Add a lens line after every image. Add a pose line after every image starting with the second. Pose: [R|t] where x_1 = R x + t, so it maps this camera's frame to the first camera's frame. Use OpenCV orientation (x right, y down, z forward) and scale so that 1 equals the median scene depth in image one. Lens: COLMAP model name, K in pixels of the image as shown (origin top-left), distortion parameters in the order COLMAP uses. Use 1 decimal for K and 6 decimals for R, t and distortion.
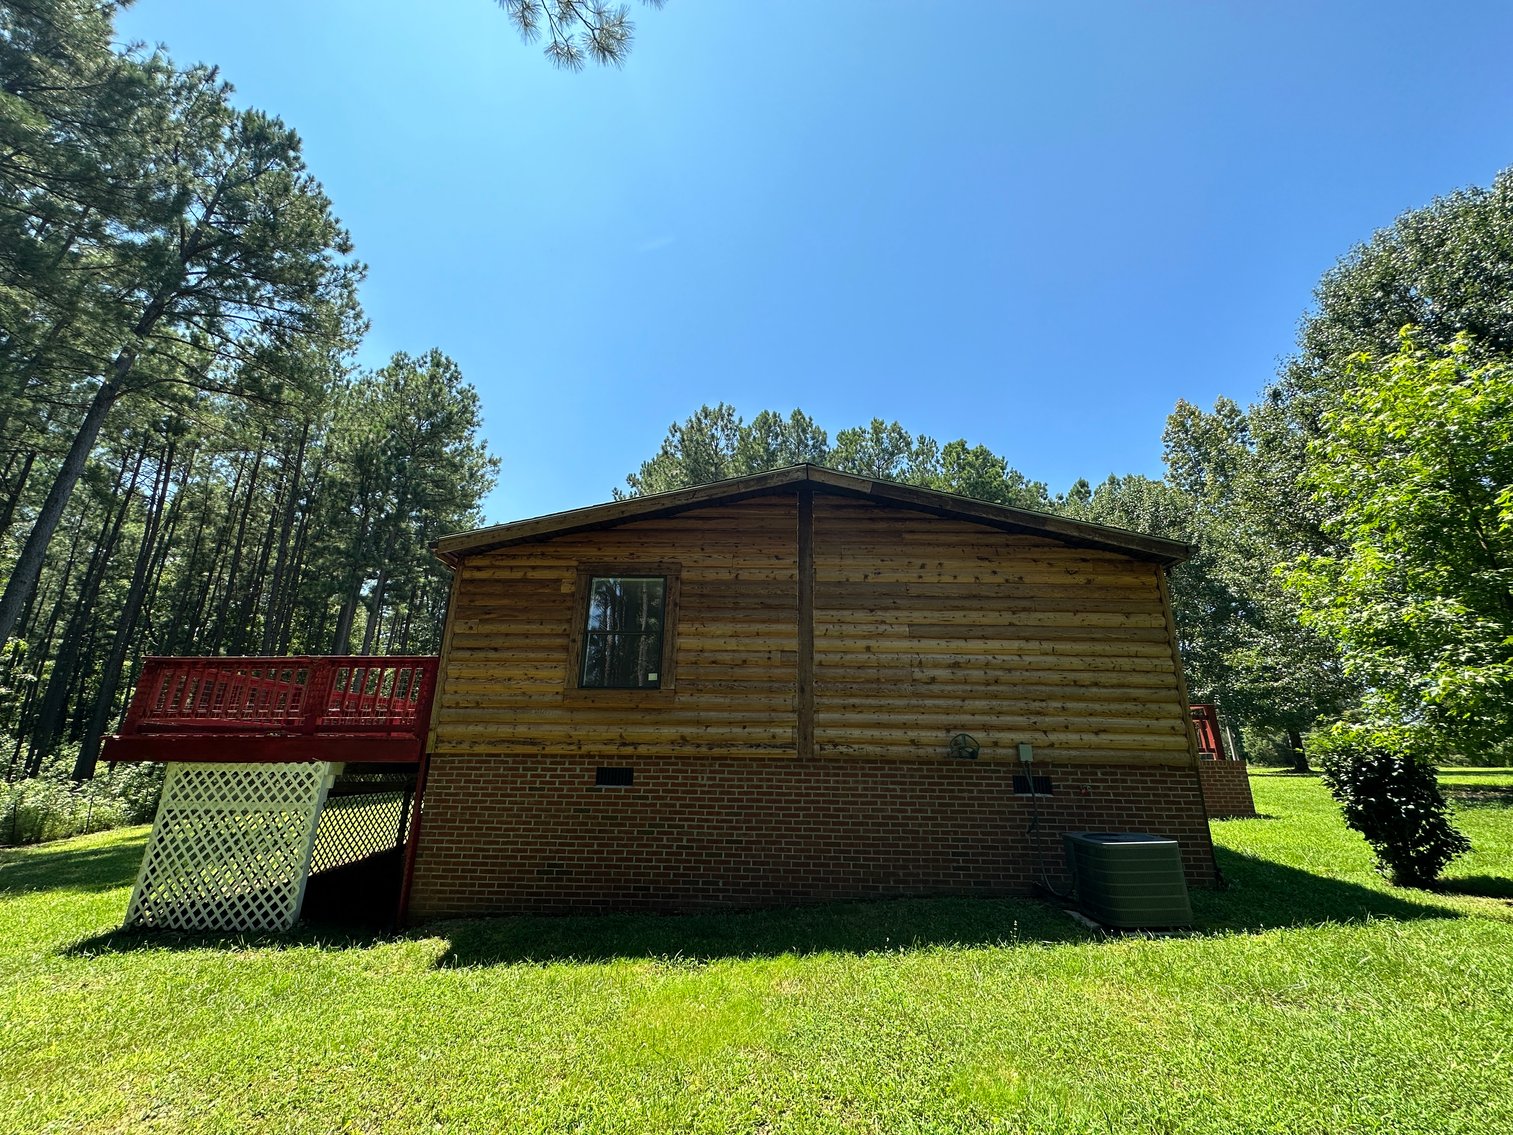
lens RADIAL K [[604.6, 0, 762.4], [0, 604.6, 569.0], [0, 0, 1]] dist [-0.002299, 0.000630]
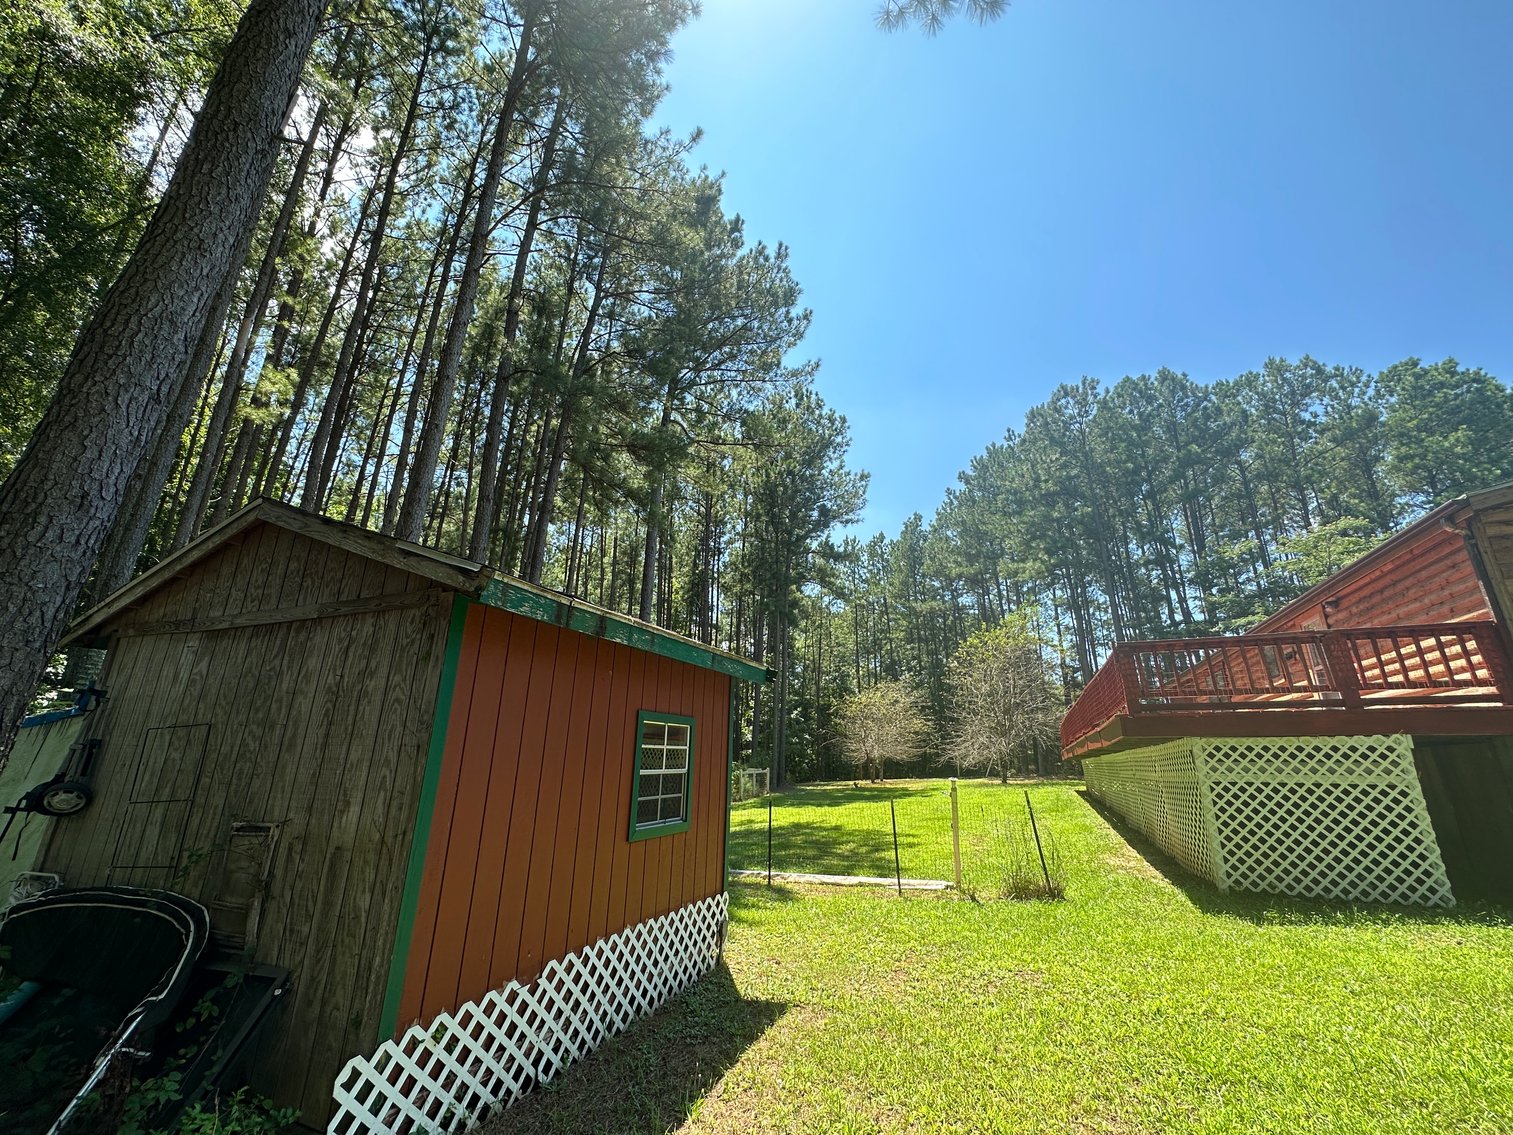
lens RADIAL K [[604.6, 0, 762.4], [0, 604.6, 569.0], [0, 0, 1]] dist [-0.002299, 0.000630]
pose [[0.929906, -0.107403, -0.351766, -0.254297], [0.102790, 0.994194, -0.031825, -0.002616], [0.353142, -0.006564, 0.935547, -0.047962]]
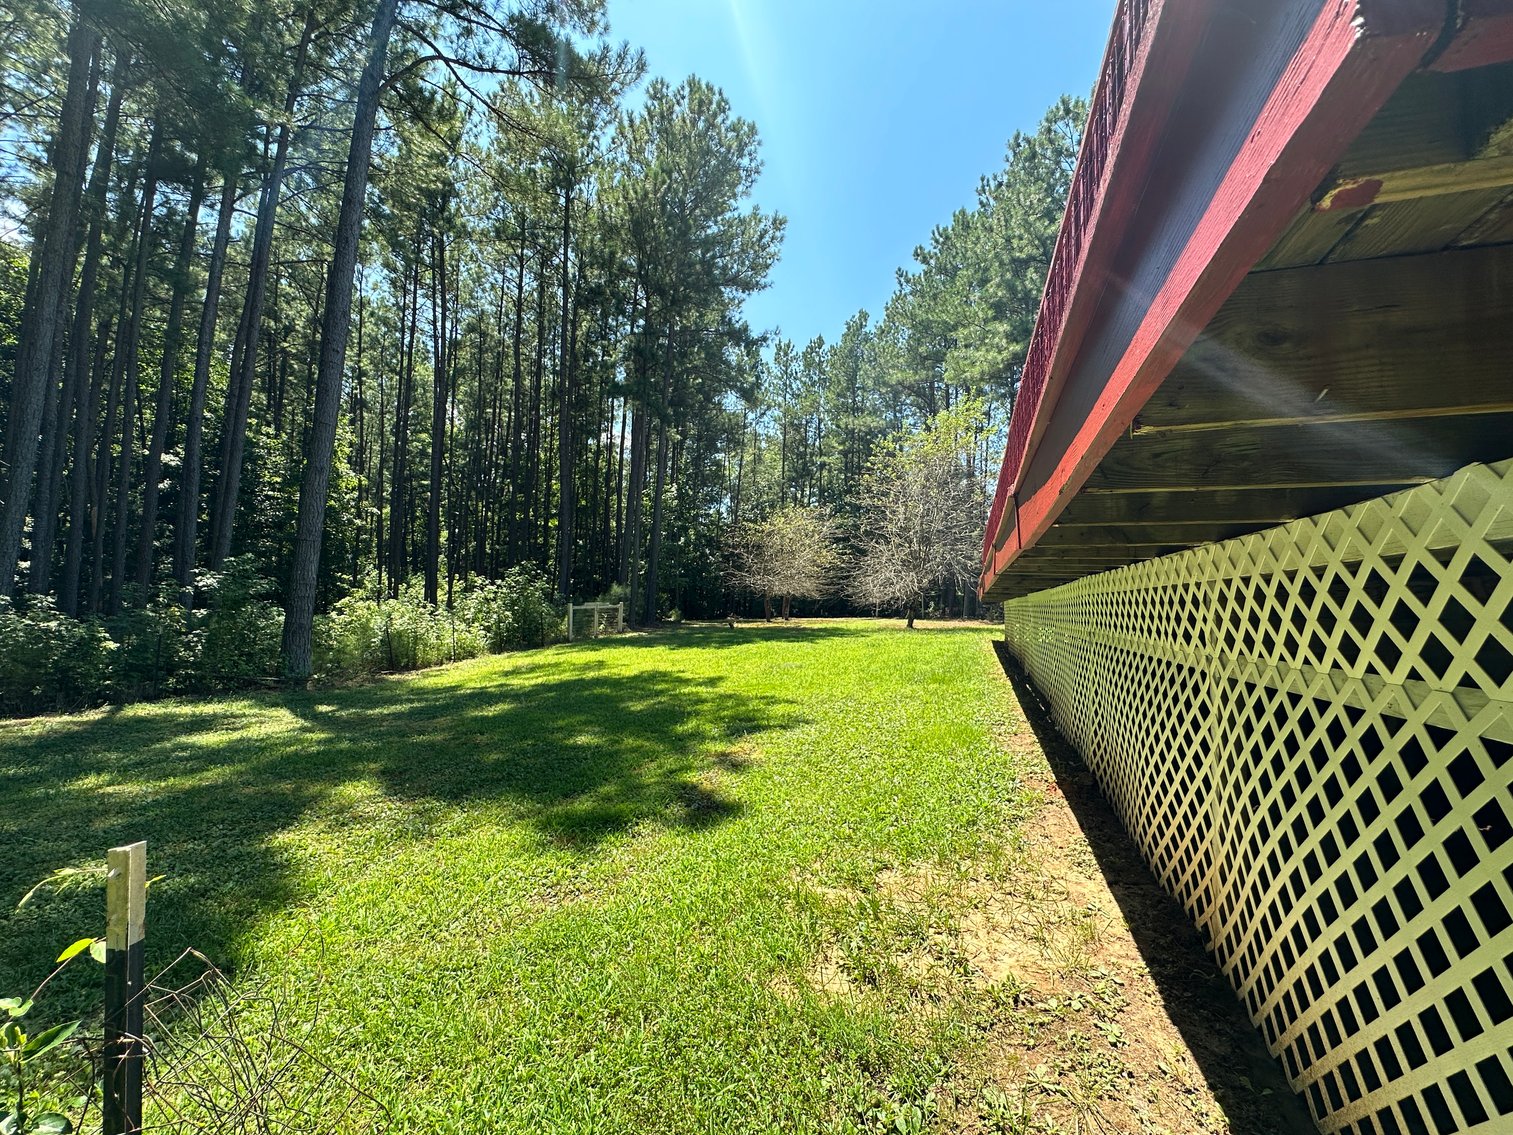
lens RADIAL K [[604.6, 0, 762.4], [0, 604.6, 569.0], [0, 0, 1]] dist [-0.002299, 0.000630]
pose [[0.952810, 0.013415, -0.303271, -0.224898], [0.059561, 0.971345, 0.230092, 0.069185], [0.297667, -0.237296, 0.924708, 0.183825]]
